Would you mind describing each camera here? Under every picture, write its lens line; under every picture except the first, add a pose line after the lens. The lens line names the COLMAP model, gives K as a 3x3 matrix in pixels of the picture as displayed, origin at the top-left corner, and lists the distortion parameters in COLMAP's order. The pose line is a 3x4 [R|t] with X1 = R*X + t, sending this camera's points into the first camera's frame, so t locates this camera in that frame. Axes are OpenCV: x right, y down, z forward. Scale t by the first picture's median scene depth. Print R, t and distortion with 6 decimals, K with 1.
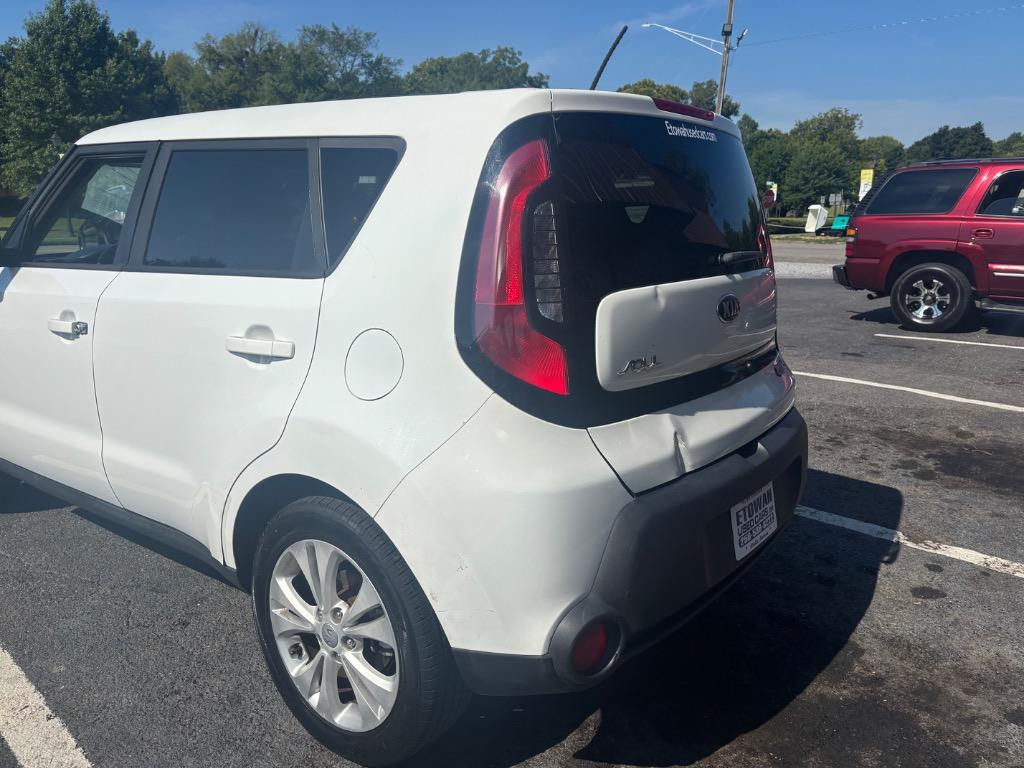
lens RADIAL K [[766.6, 0, 511.6], [0, 766.6, 389.0], [0, 0, 1]] dist [0.024430, -0.018436]
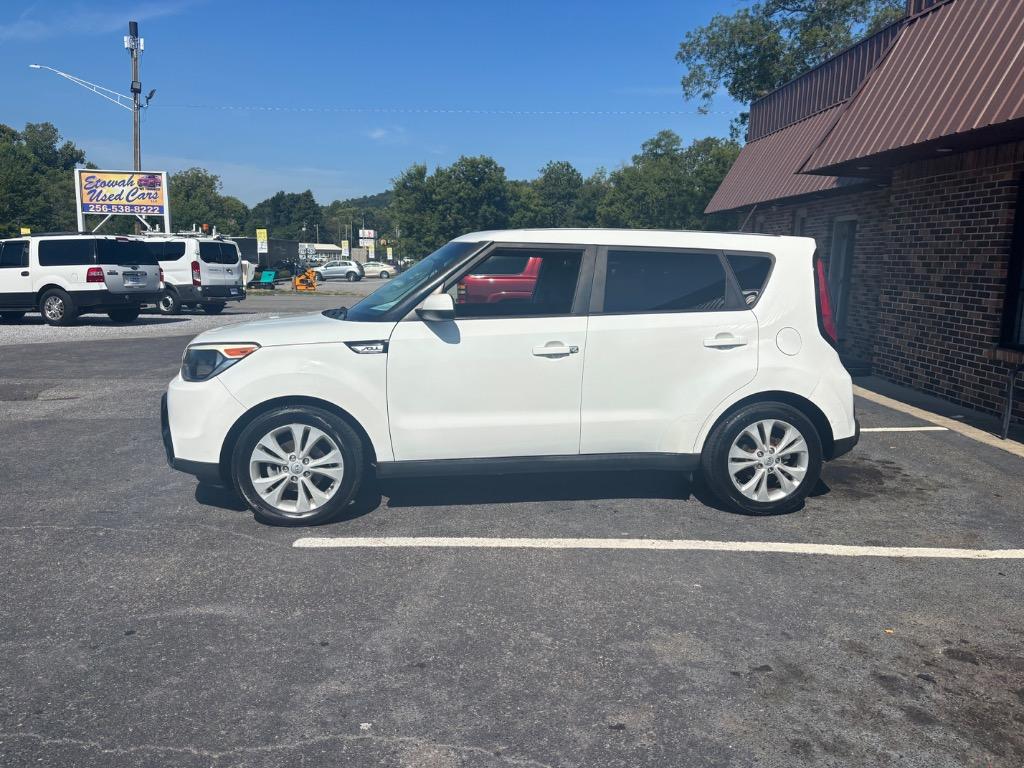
lens RADIAL K [[766.6, 0, 510.6], [0, 766.6, 379.9], [0, 0, 1]] dist [0.024430, -0.018436]
pose [[0.711587, -0.098863, 0.695608, -1.703283], [0.153087, 0.988080, -0.016173, -0.003705], [-0.685718, 0.117997, 0.718239, -0.126620]]
